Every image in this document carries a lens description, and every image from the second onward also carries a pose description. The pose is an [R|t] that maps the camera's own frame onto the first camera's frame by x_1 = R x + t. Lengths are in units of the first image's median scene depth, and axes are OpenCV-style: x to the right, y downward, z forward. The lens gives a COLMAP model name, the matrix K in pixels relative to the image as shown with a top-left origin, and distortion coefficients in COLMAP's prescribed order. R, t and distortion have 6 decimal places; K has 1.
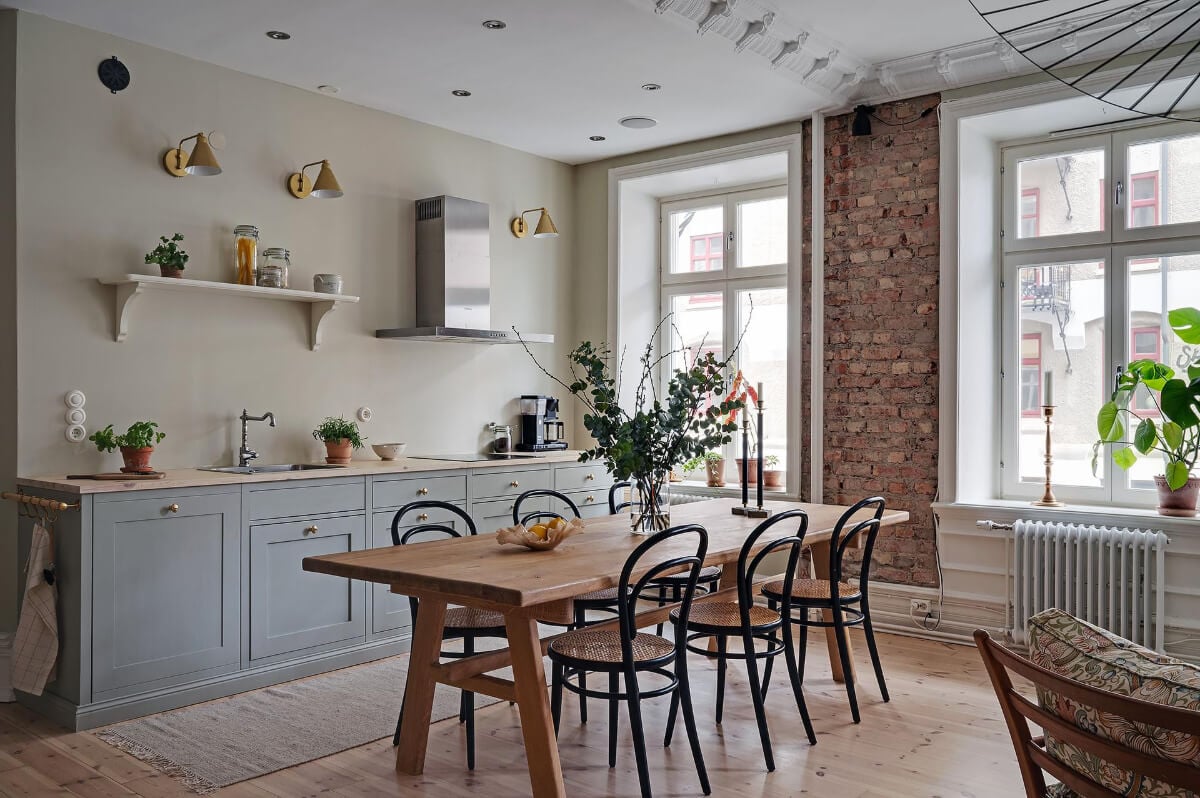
lens RADIAL K [[984.5, 0, 588.2], [0, 984.5, 407.4], [0, 0, 1]] dist [-0.006378, -0.005221]
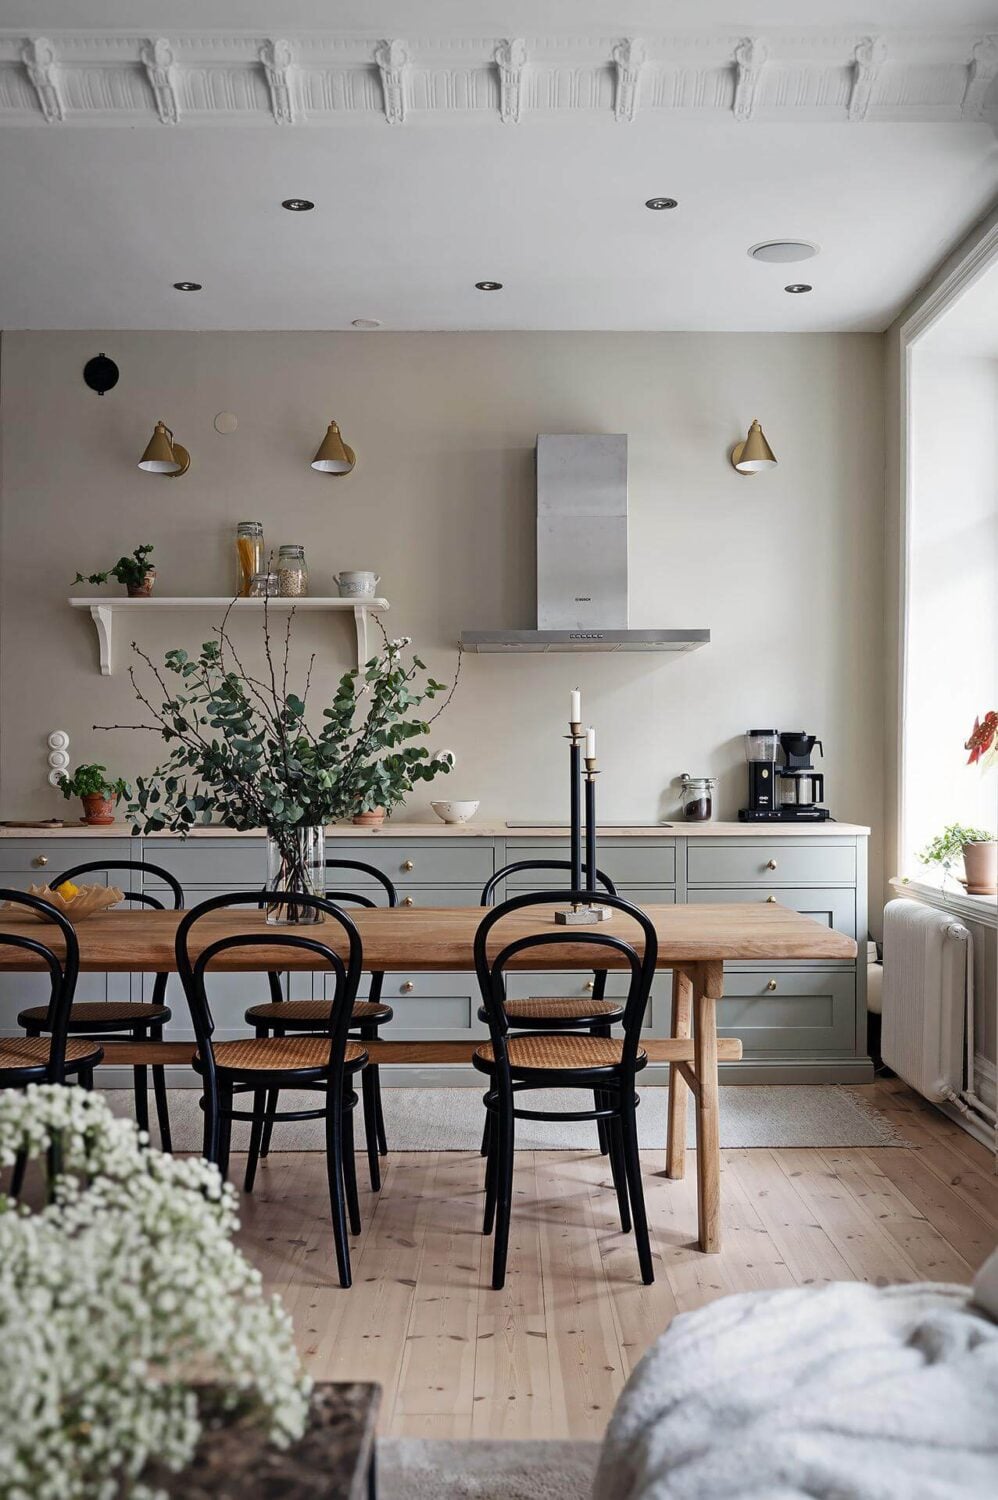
lens RADIAL K [[1565.4, 0, 545.0], [0, 1565.4, 784.1], [0, 0, 1]] dist [0.023209, 0.000000]
pose [[0.655280, 0.002547, -0.755382, 0.720999], [-0.000027, 0.999994, 0.003348, 0.022198], [0.755386, -0.002174, 0.655277, 0.317857]]
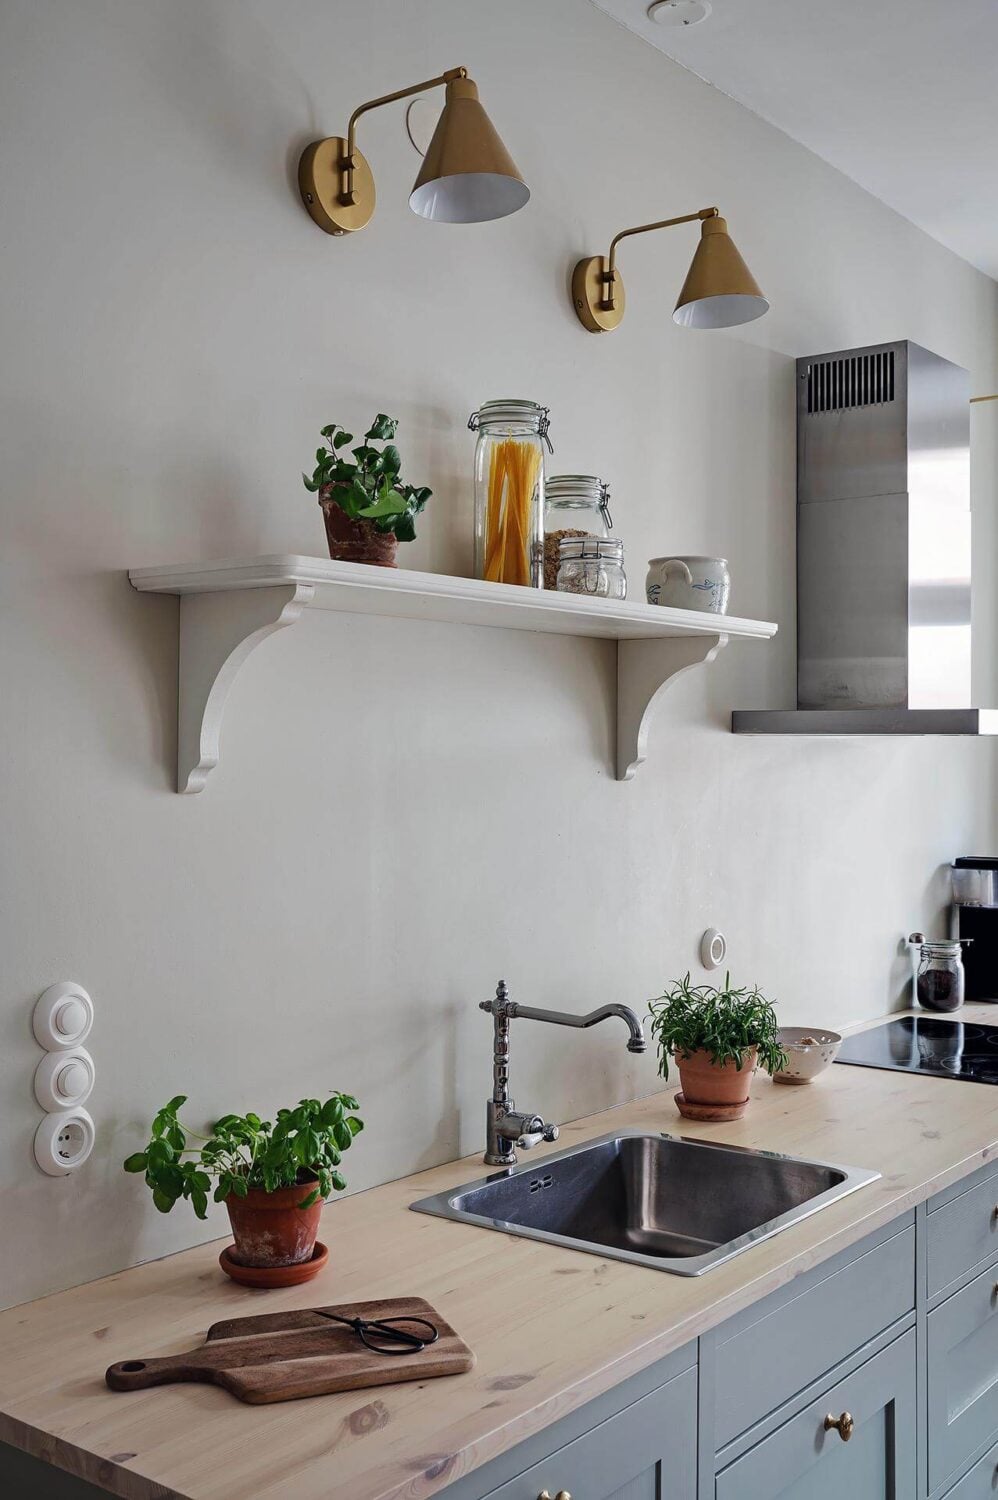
lens RADIAL K [[1565.4, 0, 509.9], [0, 1565.4, 749.8], [0, 0, 1]] dist [0.023209, 0.000000]
pose [[0.998754, -0.003296, 0.049796, -0.345405], [0.003807, 0.999941, -0.010181, -0.062969], [-0.049760, 0.010358, 0.998708, 0.460020]]
